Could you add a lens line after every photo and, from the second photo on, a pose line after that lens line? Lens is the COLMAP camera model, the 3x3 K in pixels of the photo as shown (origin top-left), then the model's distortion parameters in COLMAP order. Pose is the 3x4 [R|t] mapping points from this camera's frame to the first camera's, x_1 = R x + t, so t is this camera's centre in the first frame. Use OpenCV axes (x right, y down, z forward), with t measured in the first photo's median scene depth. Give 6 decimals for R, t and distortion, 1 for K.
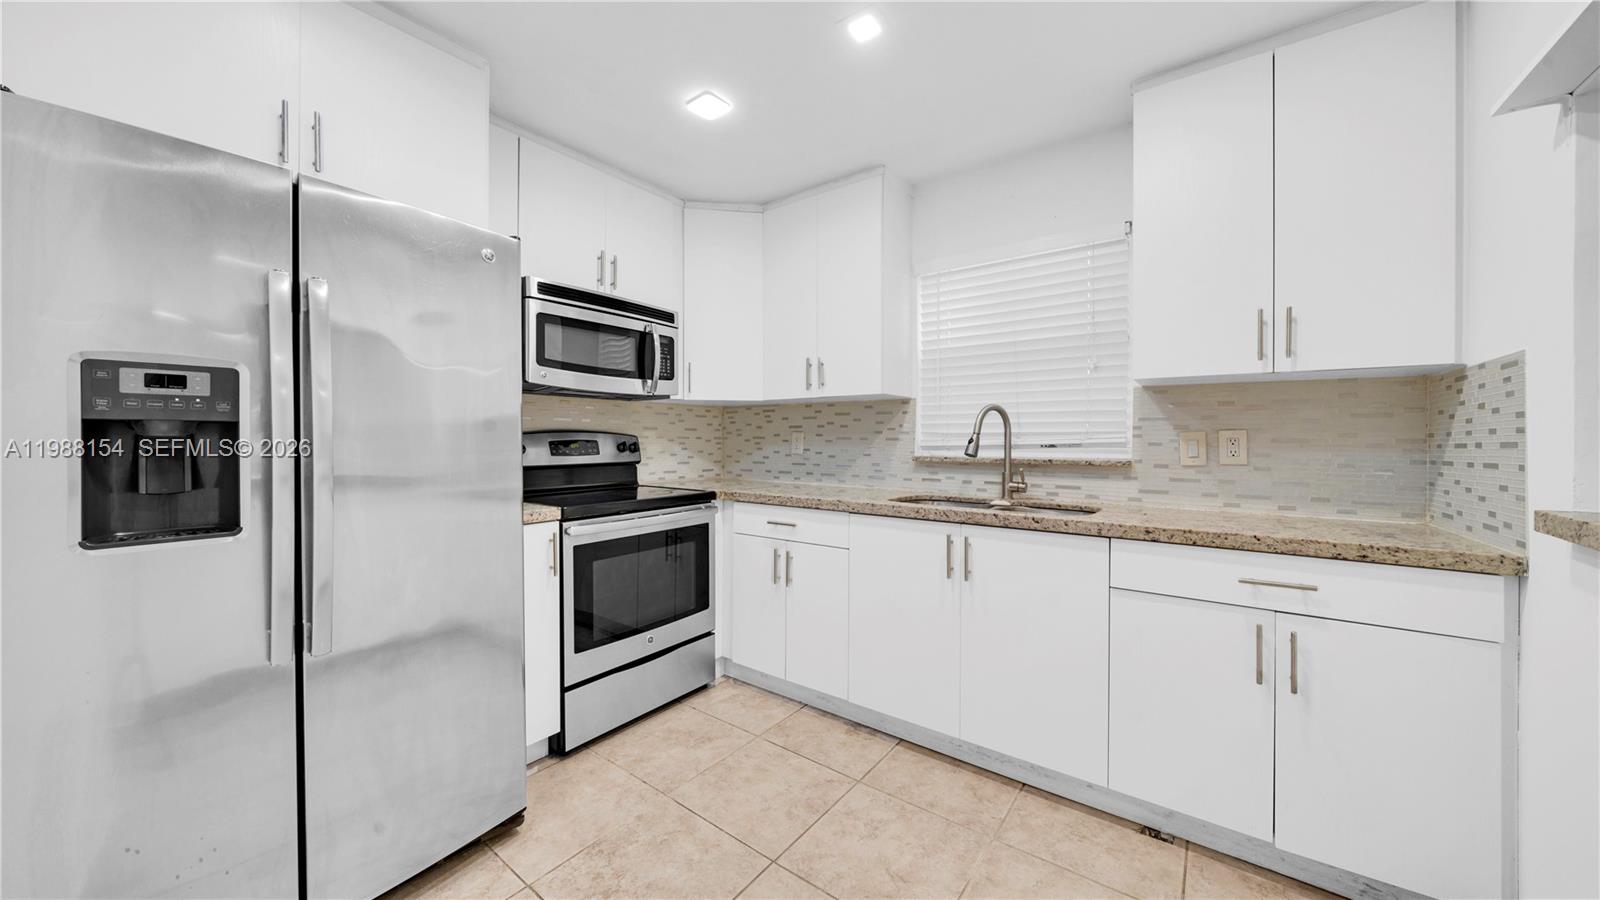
lens RADIAL K [[559.7, 0, 804.1], [0, 559.7, 440.5], [0, 0, 1]] dist [-0.007107, 0.000486]
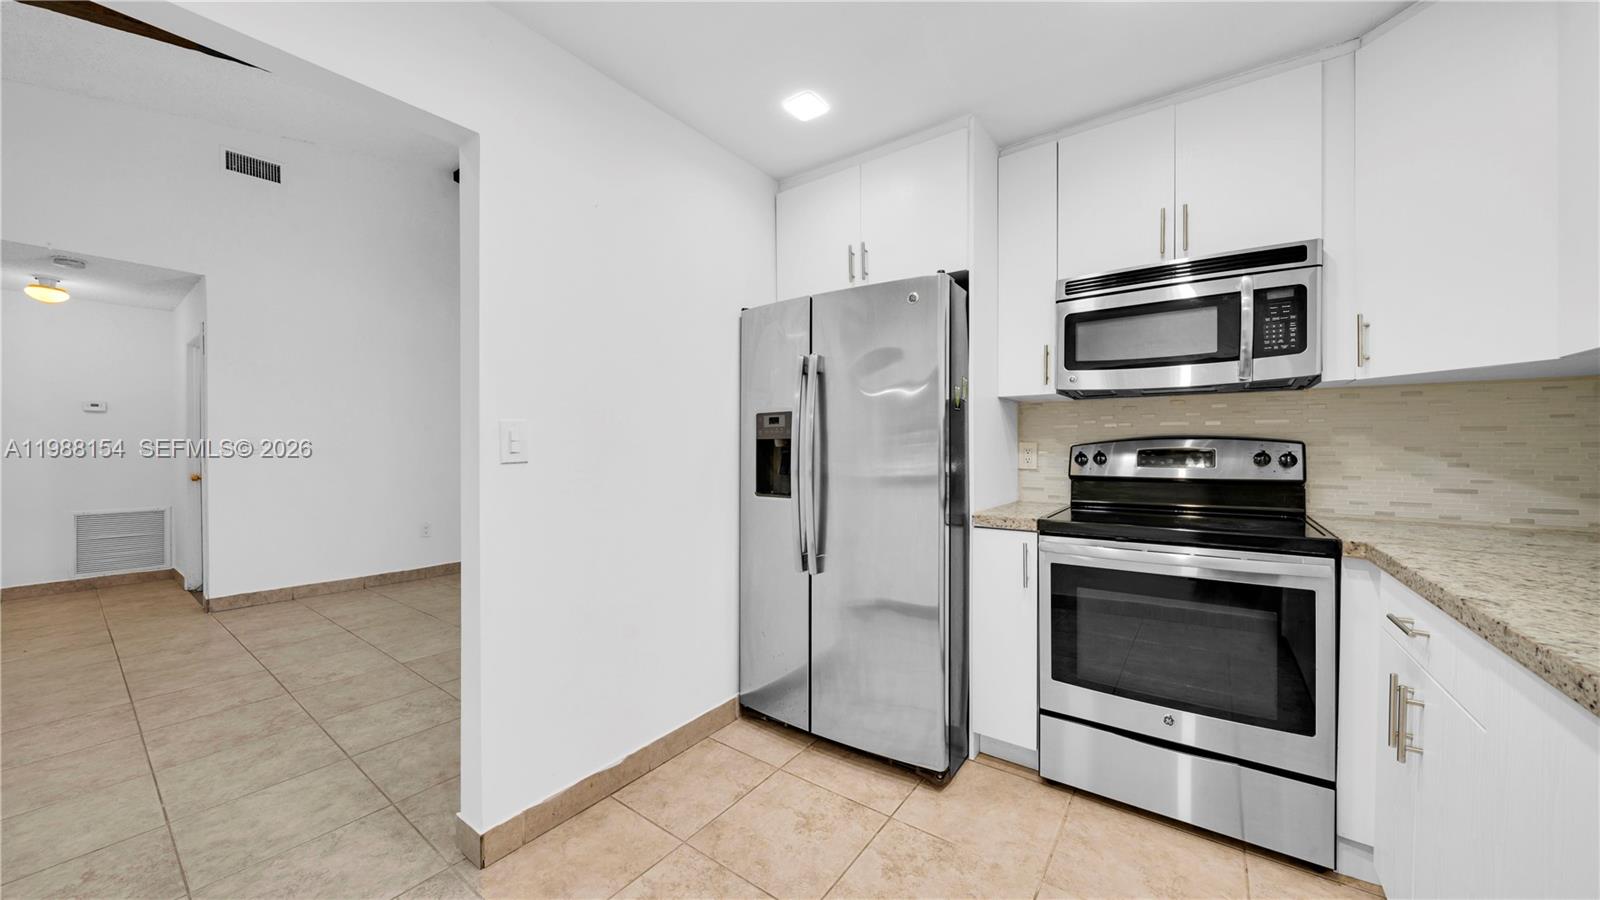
lens RADIAL K [[559.7, 0, 800.7], [0, 559.7, 454.7], [0, 0, 1]] dist [-0.007107, 0.000486]
pose [[-0.003015, 0.007400, -0.999968, 0.501141], [-0.000974, 0.999972, 0.007403, 0.002906], [0.999995, 0.000996, -0.003008, 0.570583]]
